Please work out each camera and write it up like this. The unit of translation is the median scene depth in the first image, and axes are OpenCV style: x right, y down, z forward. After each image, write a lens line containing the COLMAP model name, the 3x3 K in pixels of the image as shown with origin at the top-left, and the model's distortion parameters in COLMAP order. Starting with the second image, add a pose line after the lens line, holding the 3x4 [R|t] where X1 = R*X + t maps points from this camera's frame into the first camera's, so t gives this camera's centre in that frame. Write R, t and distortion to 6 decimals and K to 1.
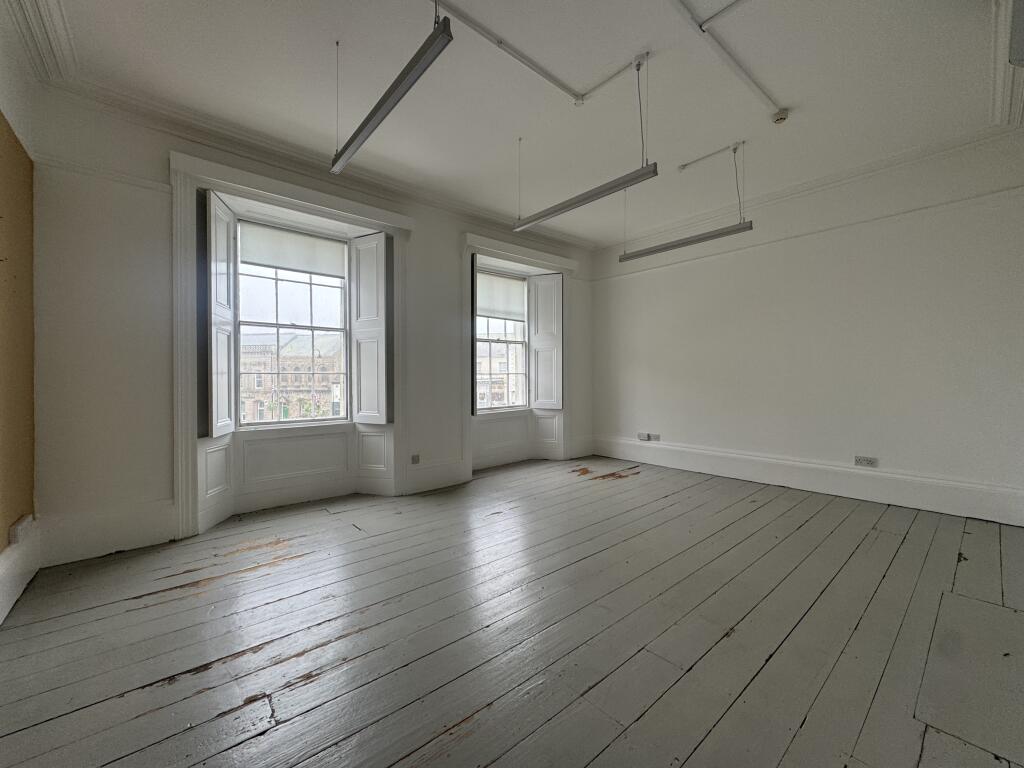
lens RADIAL K [[408.5, 0, 508.8], [0, 408.5, 381.6], [0, 0, 1]] dist [-0.000031, -0.000166]
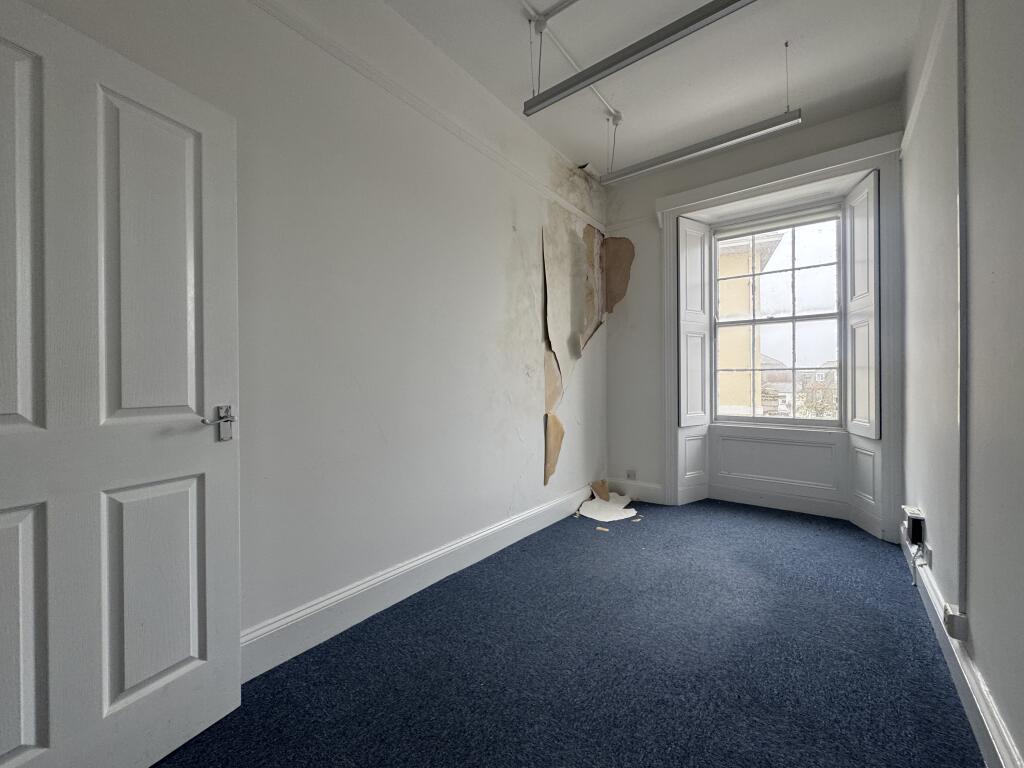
lens RADIAL K [[408.5, 0, 508.8], [0, 408.5, 381.6], [0, 0, 1]] dist [-0.000031, -0.000166]
pose [[0.188749, 0.012373, -0.981947, 0.280668], [-0.002213, 0.999923, 0.012174, -0.005026], [0.982023, -0.000125, 0.188762, 0.243514]]
